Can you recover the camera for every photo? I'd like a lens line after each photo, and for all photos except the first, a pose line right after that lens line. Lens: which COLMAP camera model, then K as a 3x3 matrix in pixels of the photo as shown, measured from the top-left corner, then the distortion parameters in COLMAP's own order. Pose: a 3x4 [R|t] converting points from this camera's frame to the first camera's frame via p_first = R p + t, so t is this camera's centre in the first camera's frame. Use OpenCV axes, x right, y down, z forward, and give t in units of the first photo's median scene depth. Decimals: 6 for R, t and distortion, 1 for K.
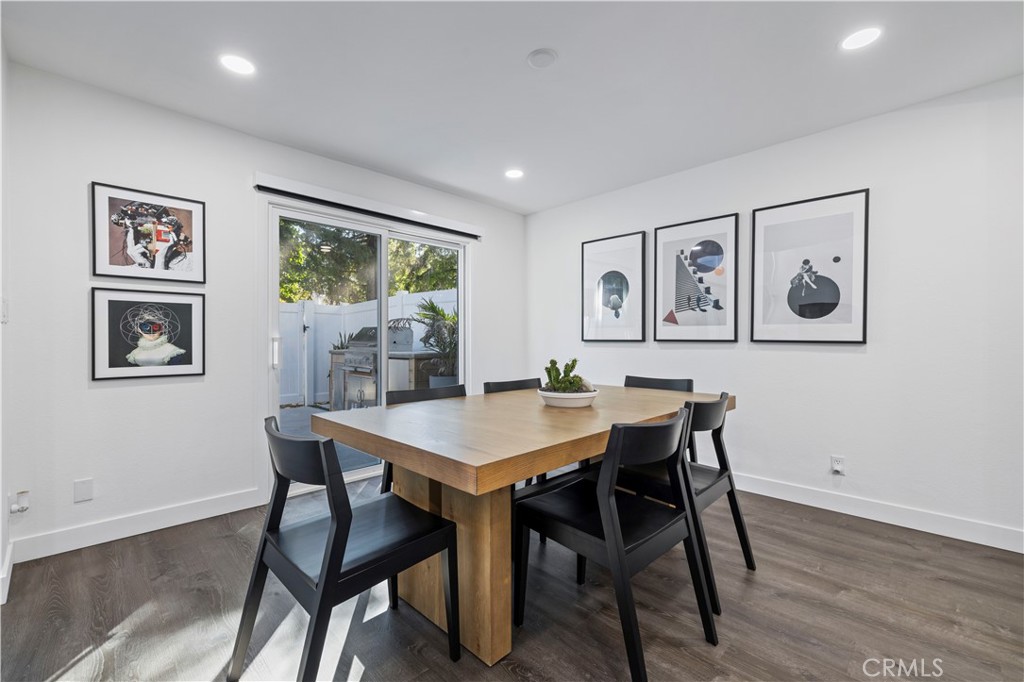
lens RADIAL K [[429.5, 0, 505.3], [0, 429.5, 338.8], [0, 0, 1]] dist [-0.001227, -0.000148]
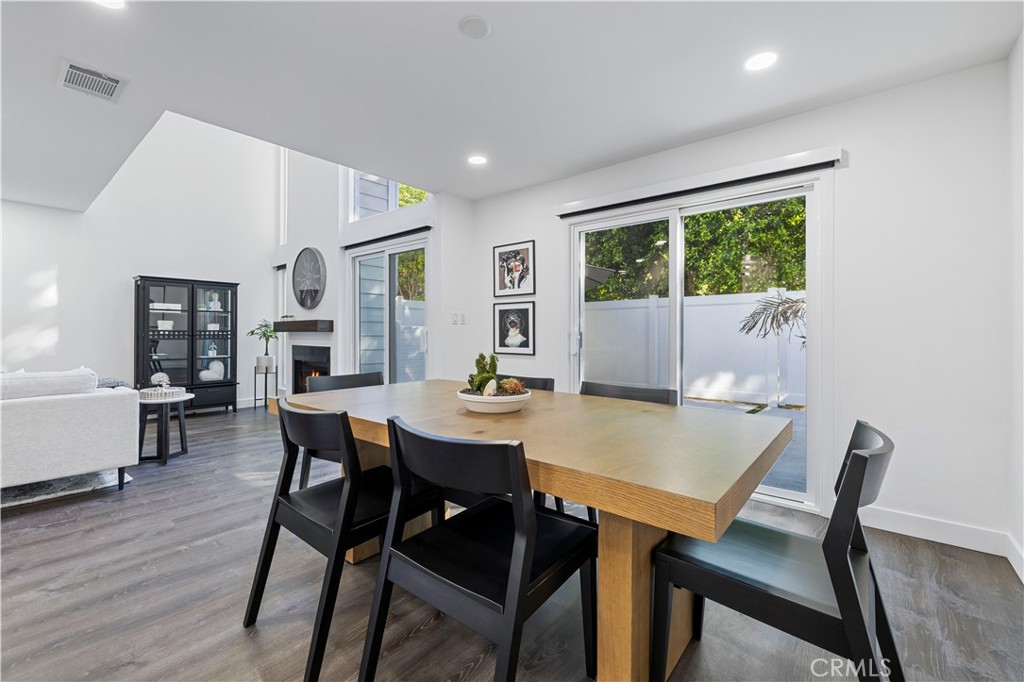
lens RADIAL K [[429.5, 0, 506.5], [0, 429.5, 337.6], [0, 0, 1]] dist [-0.001227, -0.000148]
pose [[0.091883, 0.012451, -0.995692, 0.833050], [-0.002371, 0.999922, 0.012285, 0.004904], [0.995767, 0.001232, 0.091906, 0.812599]]
